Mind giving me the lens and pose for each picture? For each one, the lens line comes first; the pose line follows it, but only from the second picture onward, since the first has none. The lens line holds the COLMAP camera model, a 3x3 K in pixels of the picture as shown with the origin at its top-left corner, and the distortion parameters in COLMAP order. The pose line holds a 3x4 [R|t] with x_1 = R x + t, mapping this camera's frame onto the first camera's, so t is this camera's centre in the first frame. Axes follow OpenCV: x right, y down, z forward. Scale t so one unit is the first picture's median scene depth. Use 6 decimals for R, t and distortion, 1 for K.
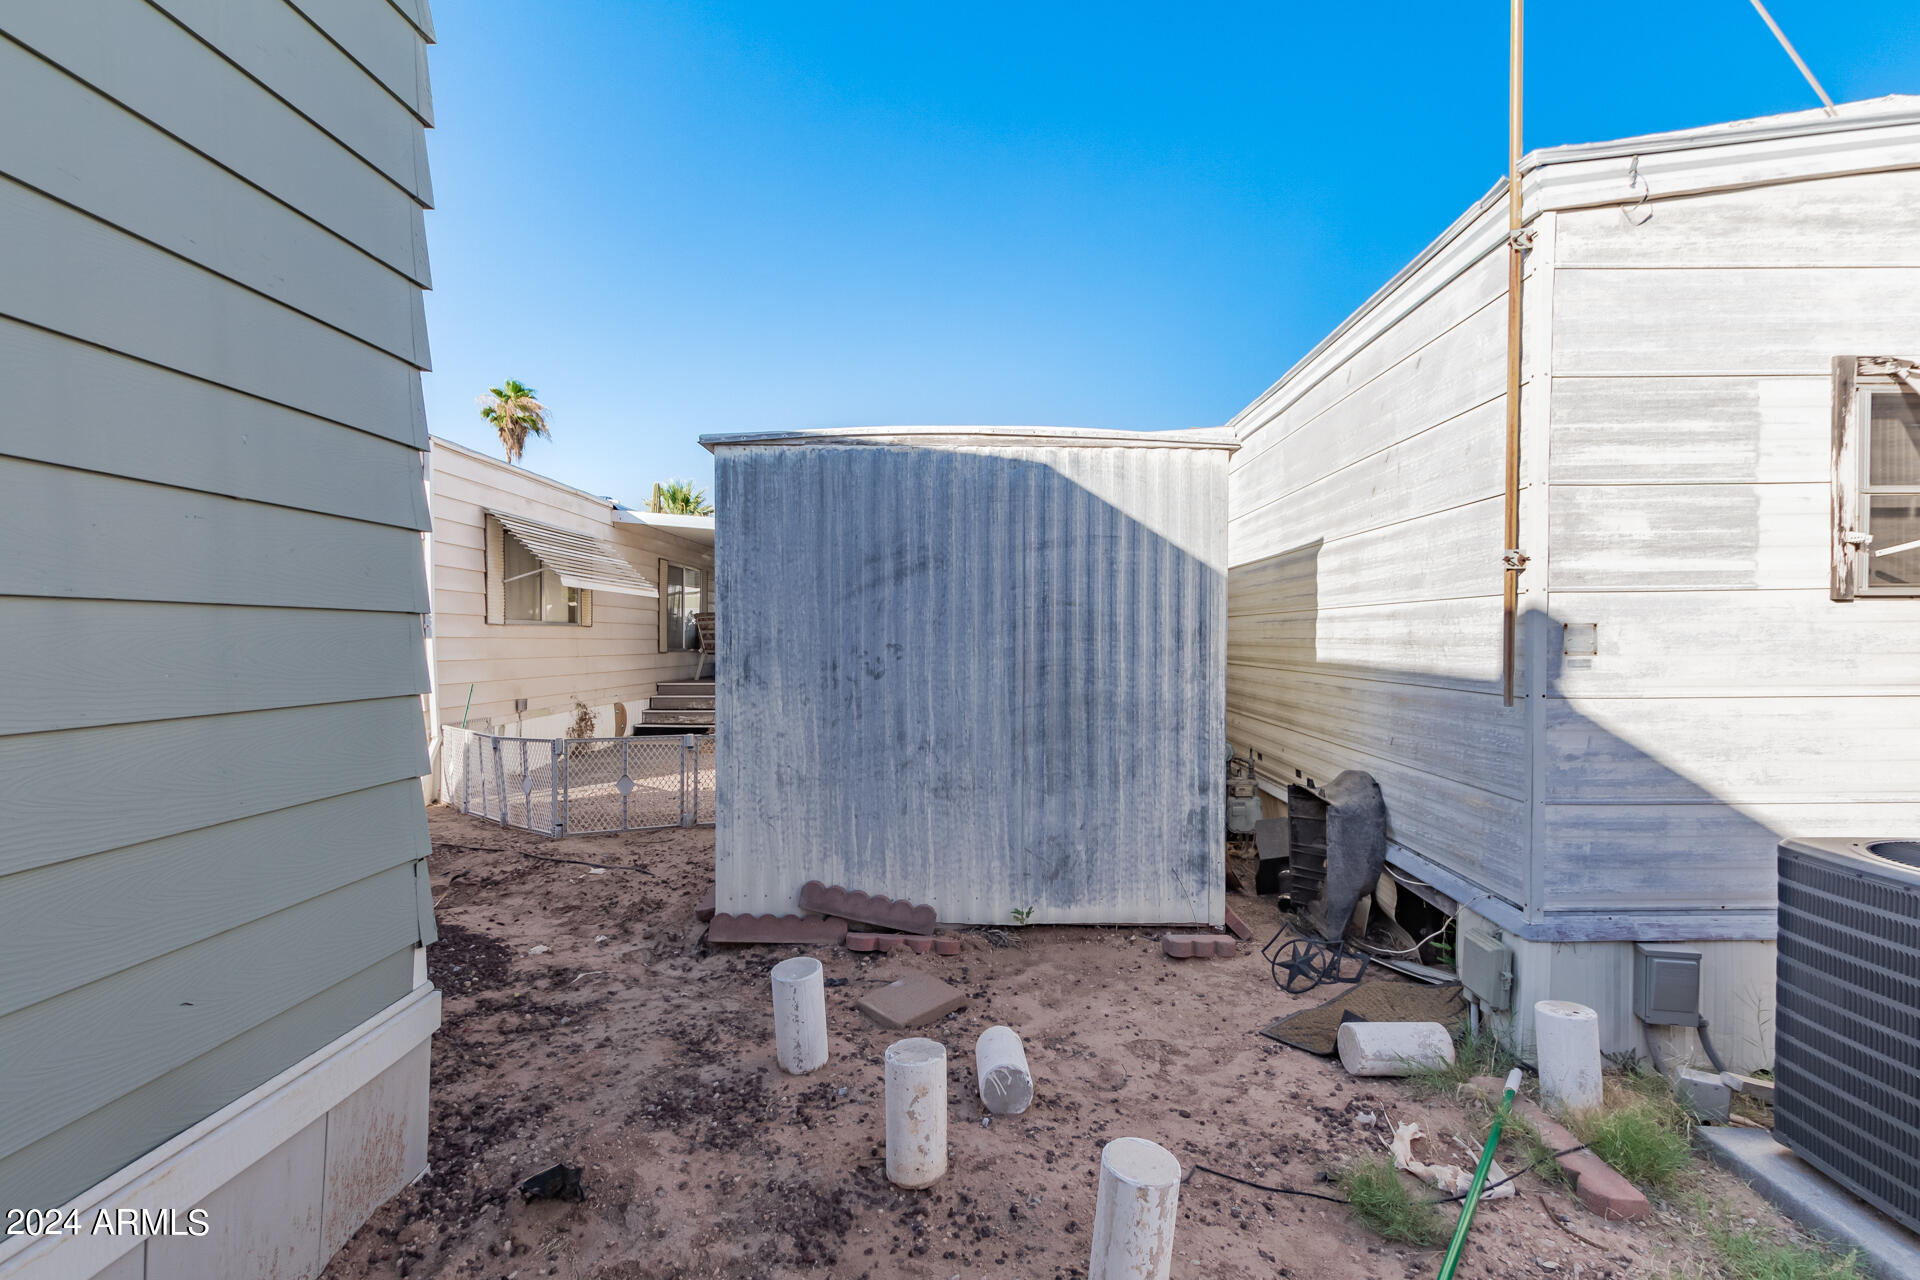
lens RADIAL K [[887.6, 0, 963.9], [0, 887.6, 639.1], [0, 0, 1]] dist [0.007593, -0.000795]
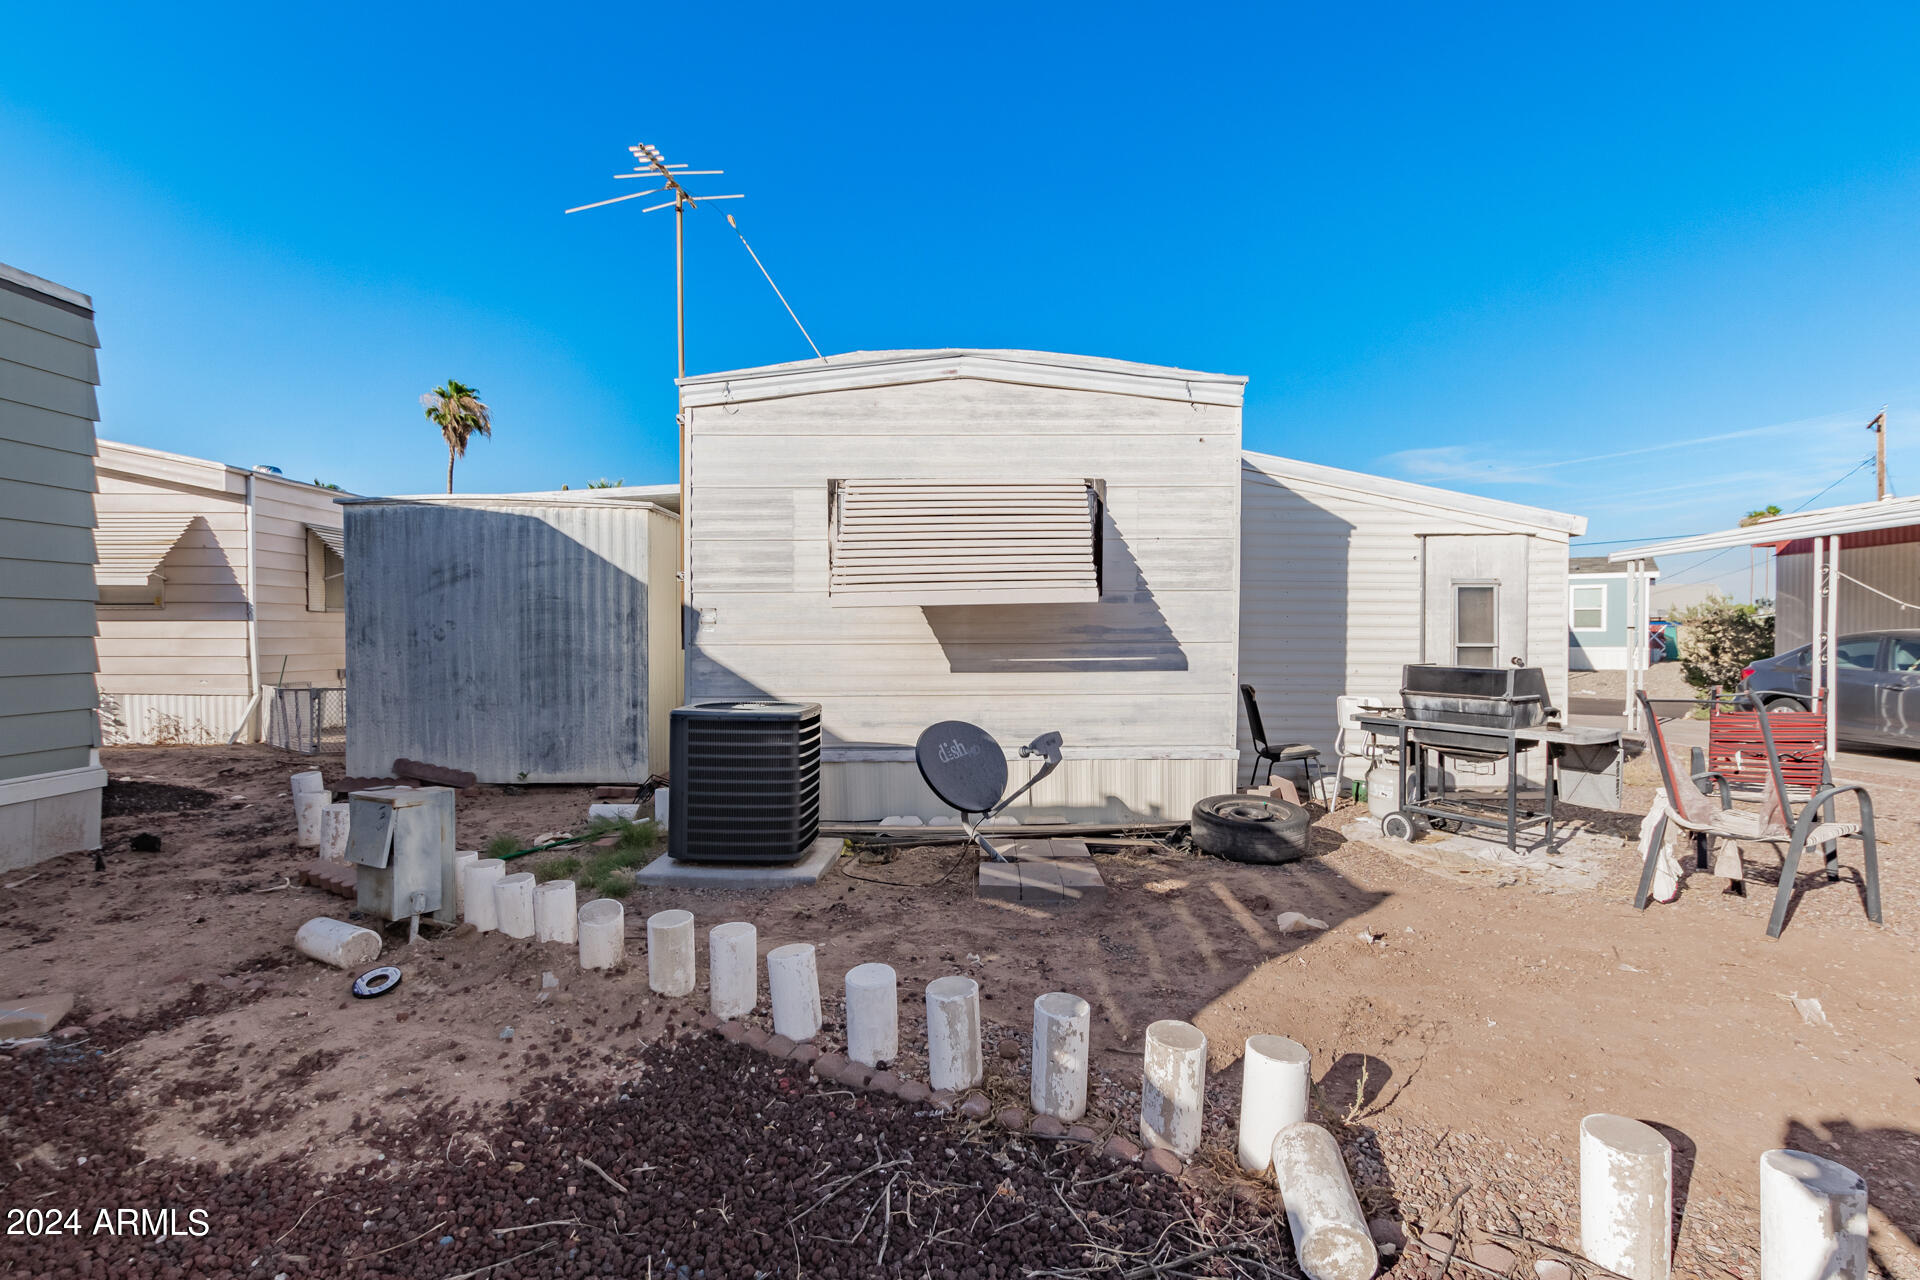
lens RADIAL K [[887.6, 0, 965.6], [0, 887.6, 639.9], [0, 0, 1]] dist [0.007593, -0.000795]
pose [[0.999781, 0.001960, 0.020838, 0.882570], [-0.002158, 0.999952, 0.009519, 0.024093], [-0.020818, -0.009562, 0.999738, -0.745669]]
